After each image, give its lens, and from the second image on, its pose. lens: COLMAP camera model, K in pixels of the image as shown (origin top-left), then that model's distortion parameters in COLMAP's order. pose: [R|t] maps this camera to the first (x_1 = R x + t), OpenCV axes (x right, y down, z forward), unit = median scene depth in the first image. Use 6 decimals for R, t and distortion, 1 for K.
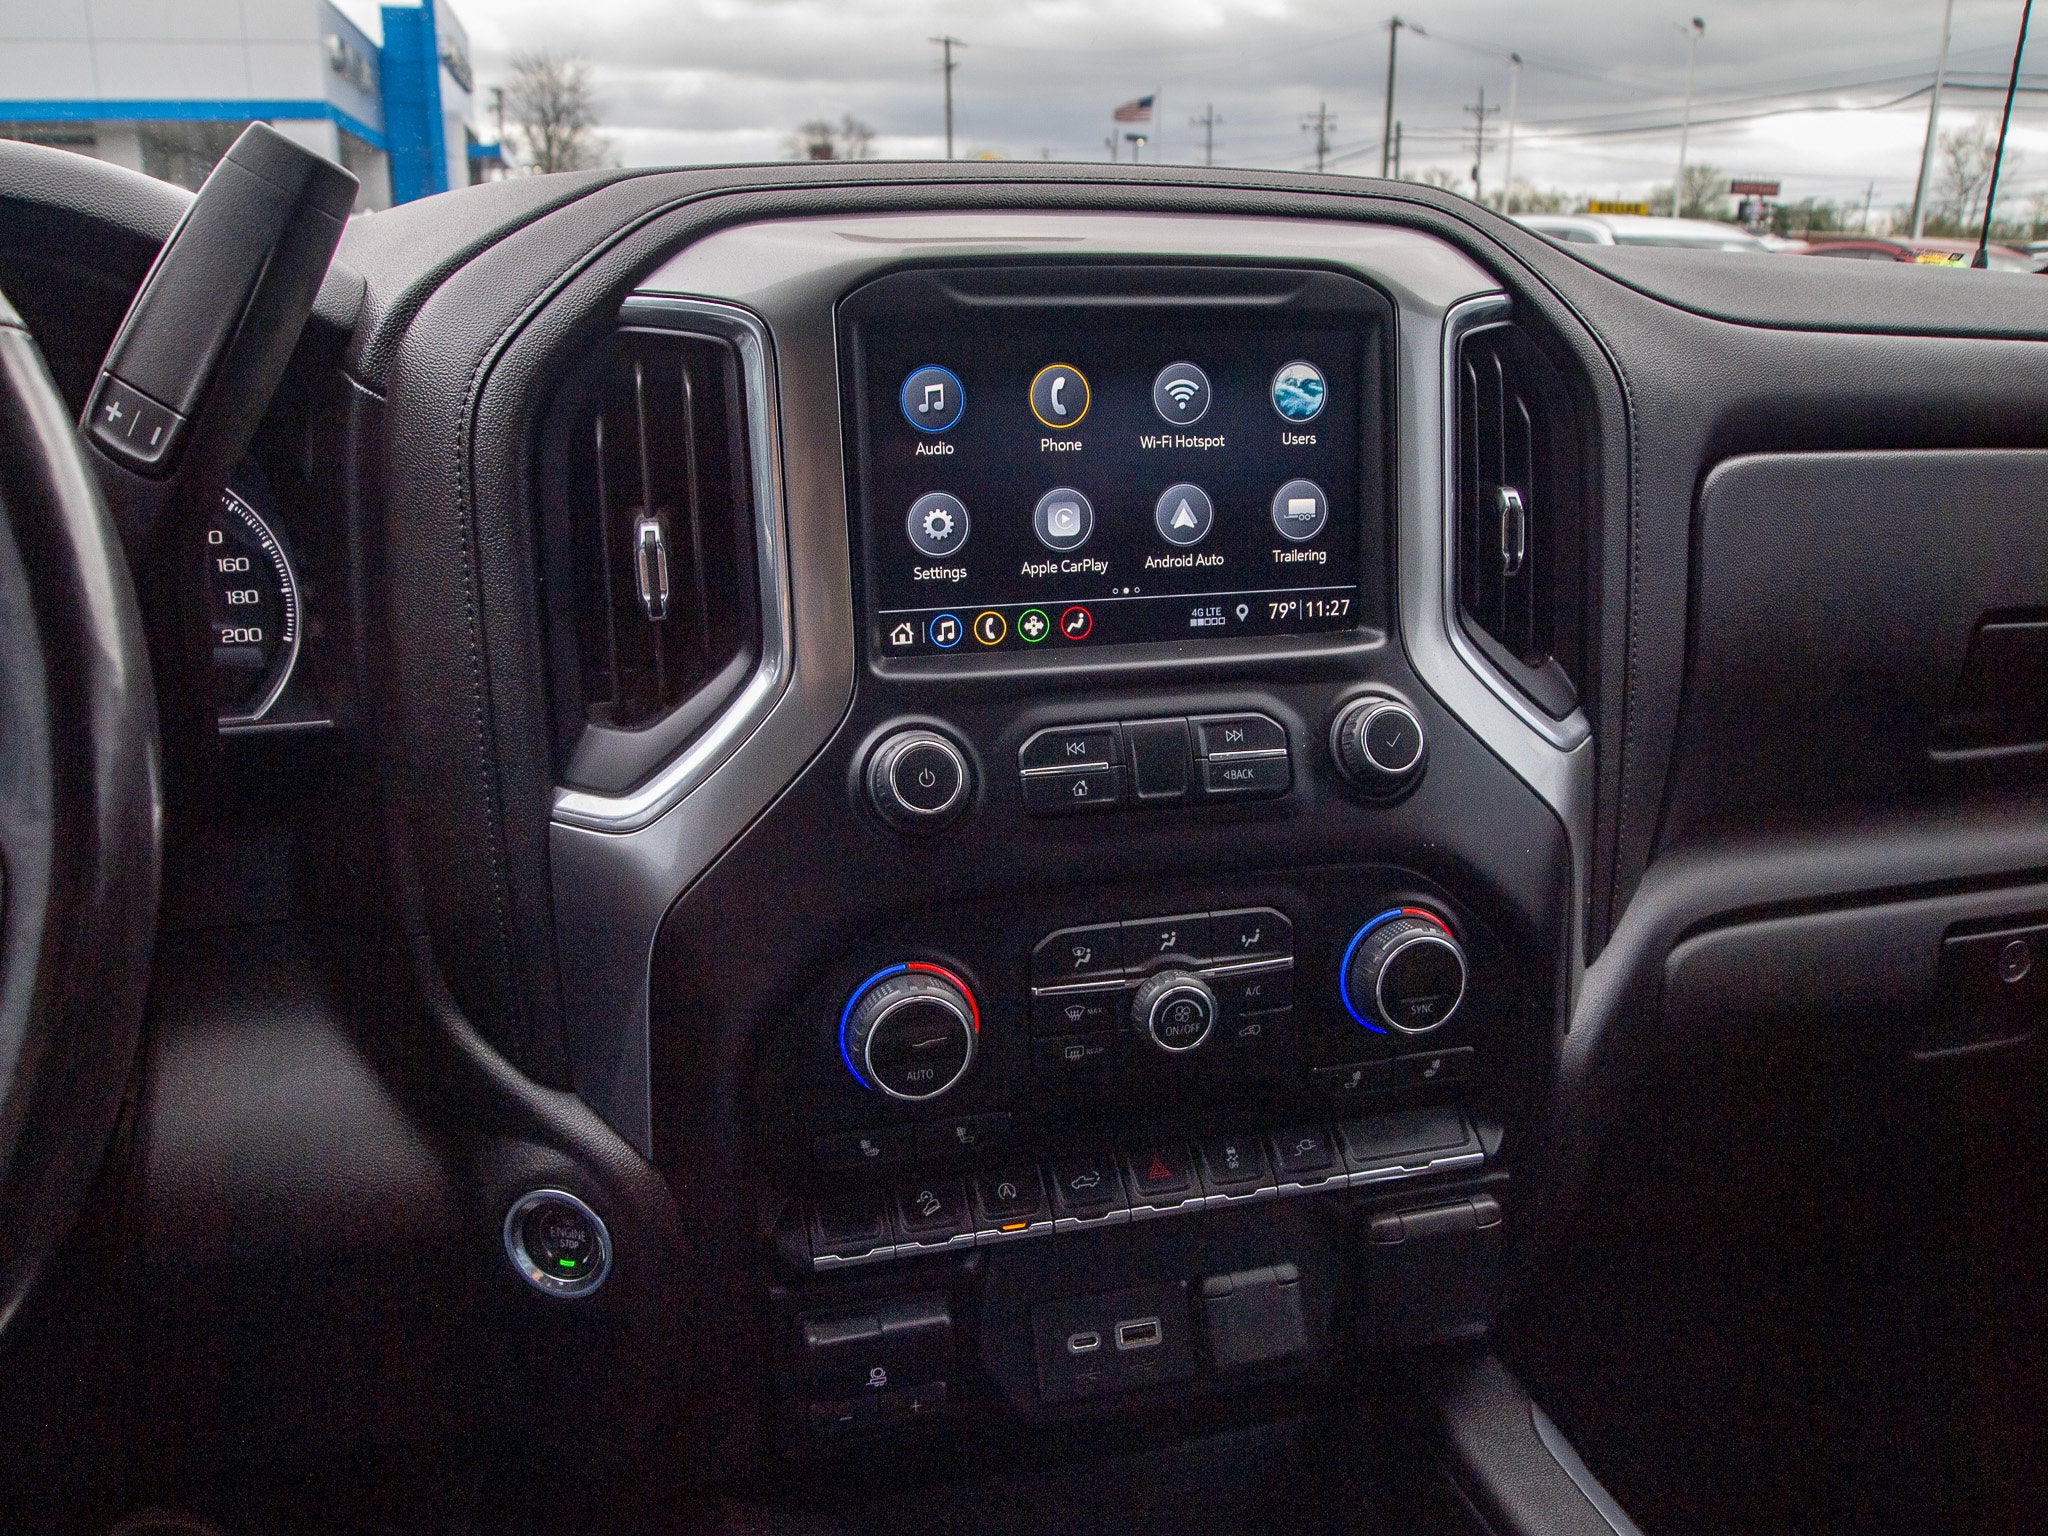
lens RADIAL K [[1594.3, 0, 1018.9], [0, 1594.3, 802.2], [0, 0, 1]] dist [-0.037072, -0.002208]
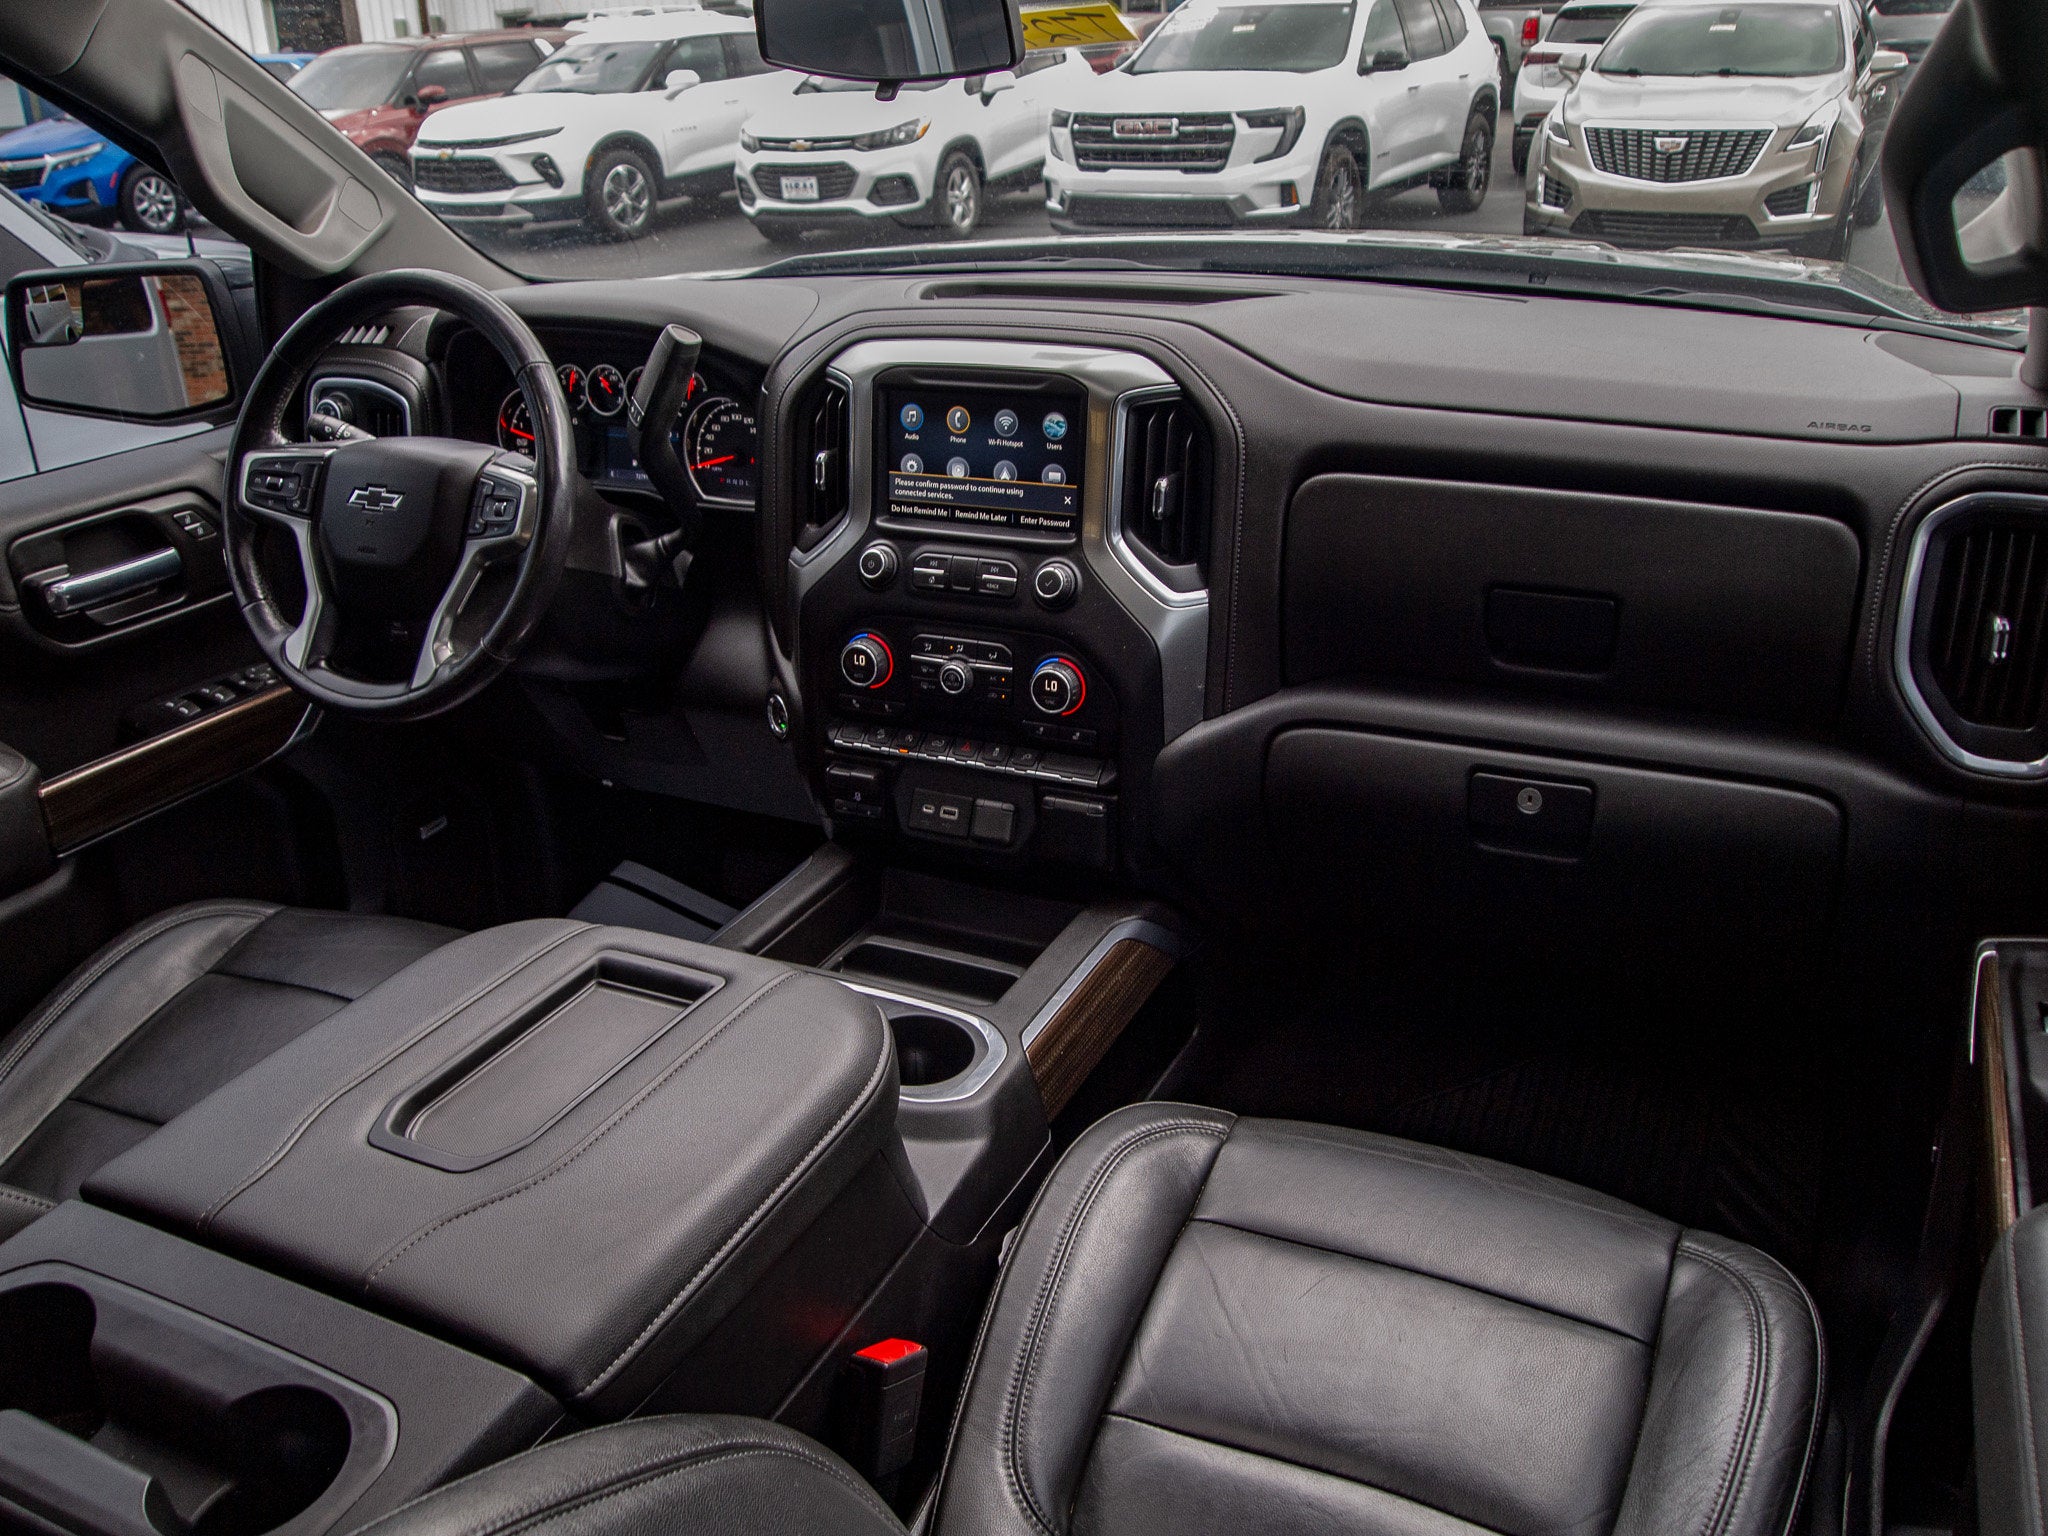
lens RADIAL K [[1557.8, 0, 1071.7], [0, 1557.8, 769.6], [0, 0, 1]] dist [-0.053688, 0.000950]
pose [[0.768218, 0.242310, -0.592560, 1.686746], [-0.175557, 0.969856, 0.168995, -0.166574], [0.615647, -0.025797, 0.787600, -0.776982]]
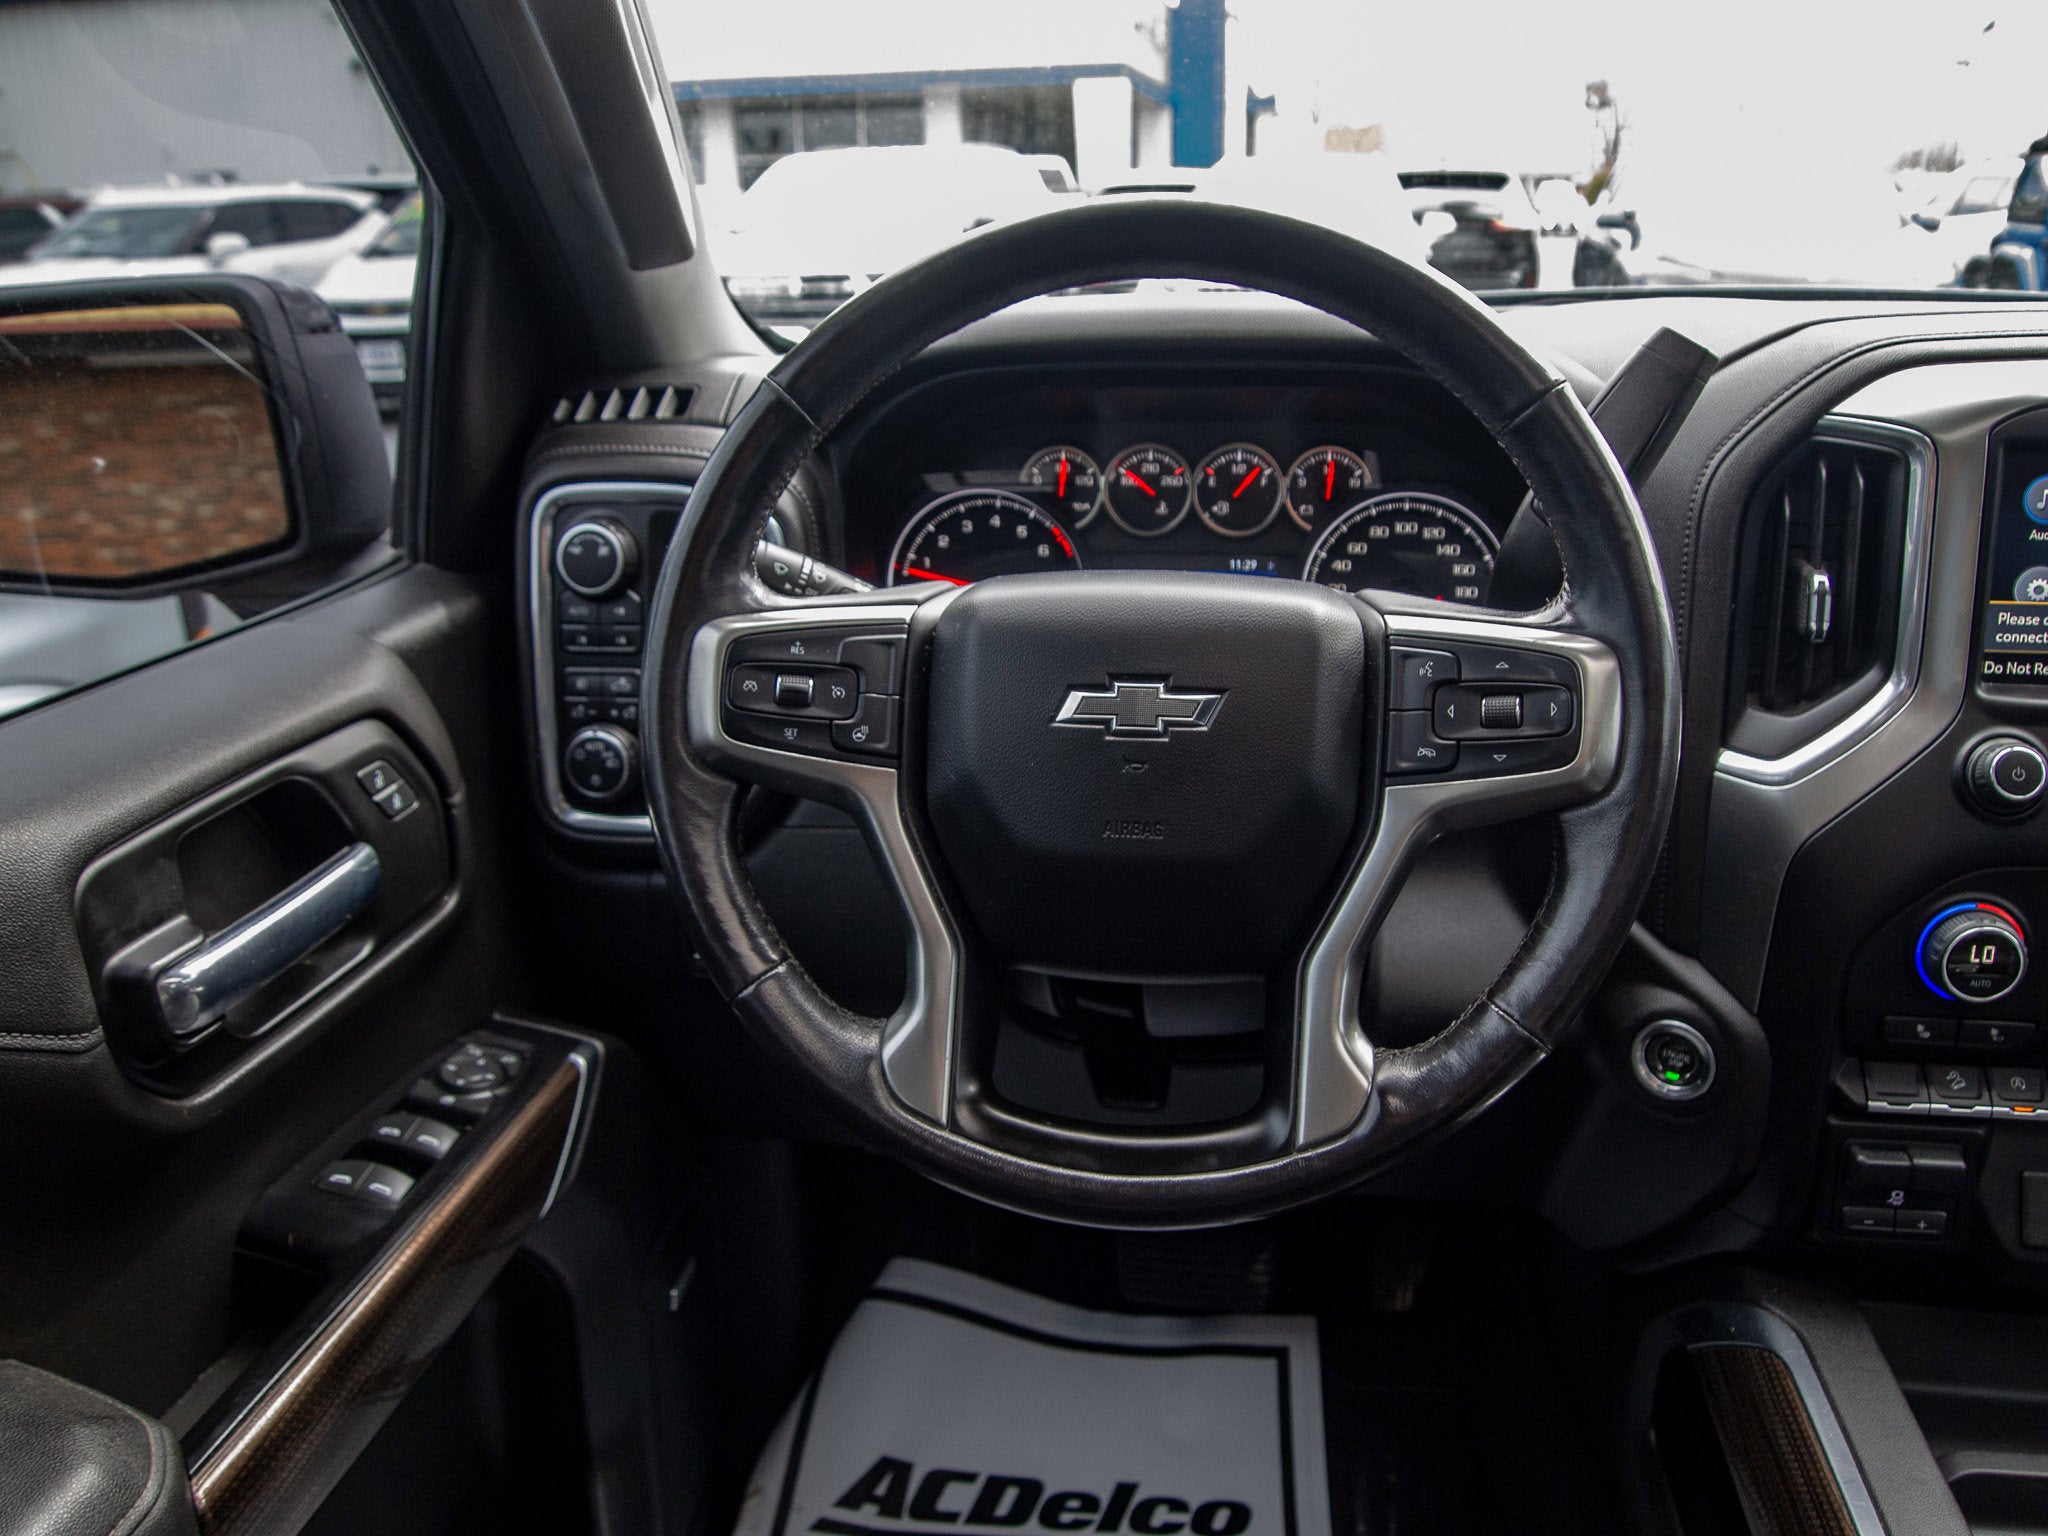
lens RADIAL K [[1557.8, 0, 1071.7], [0, 1557.8, 769.6], [0, 0, 1]] dist [-0.053688, 0.000950]
pose [[0.908704, 0.118179, -0.400364, -0.259604], [-0.111705, 0.992954, 0.039562, 0.019794], [0.402219, 0.008772, 0.915502, -0.523177]]
